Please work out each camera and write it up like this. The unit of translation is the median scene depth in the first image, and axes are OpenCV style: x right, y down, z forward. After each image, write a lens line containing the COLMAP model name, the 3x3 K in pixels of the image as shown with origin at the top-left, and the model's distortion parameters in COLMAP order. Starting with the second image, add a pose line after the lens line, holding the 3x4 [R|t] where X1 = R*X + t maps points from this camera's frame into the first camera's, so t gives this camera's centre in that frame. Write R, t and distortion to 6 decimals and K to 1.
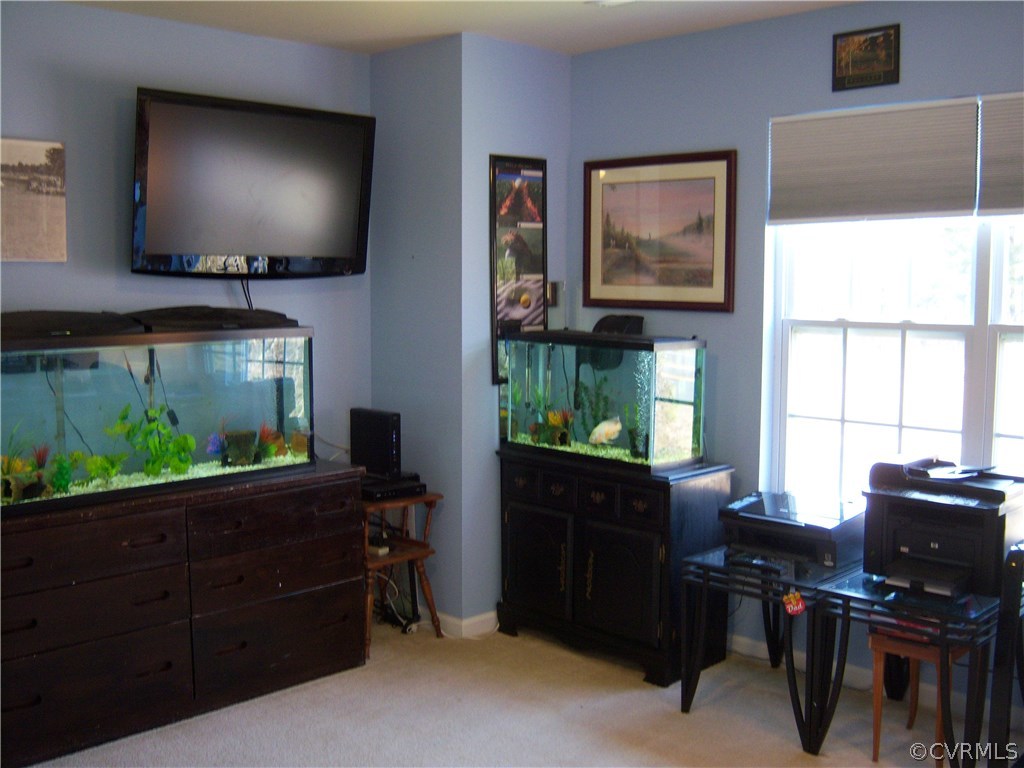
lens RADIAL K [[1085.3, 0, 530.5], [0, 1085.3, 386.3], [0, 0, 1]] dist [-0.112496, 0.044947]
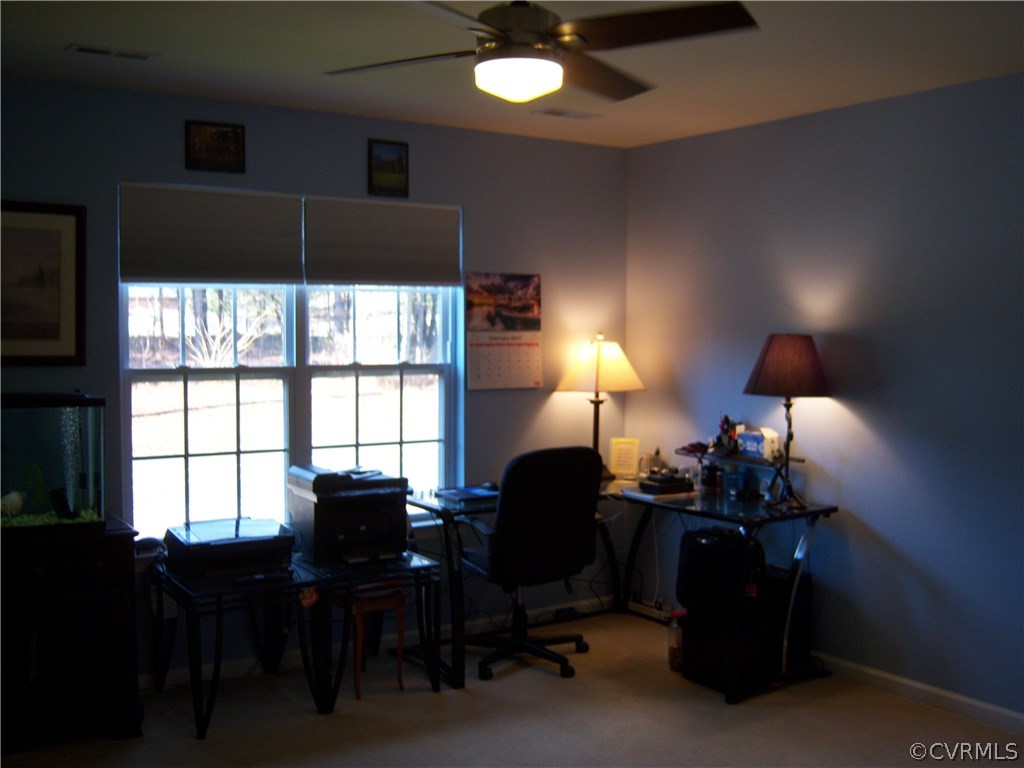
lens RADIAL K [[1085.3, 0, 530.5], [0, 1085.3, 386.3], [0, 0, 1]] dist [-0.112496, 0.044947]
pose [[0.196633, -0.051569, 0.979120, -0.792101], [0.088897, 0.995440, 0.034576, -0.051002], [-0.976439, 0.080242, 0.200320, 0.431423]]
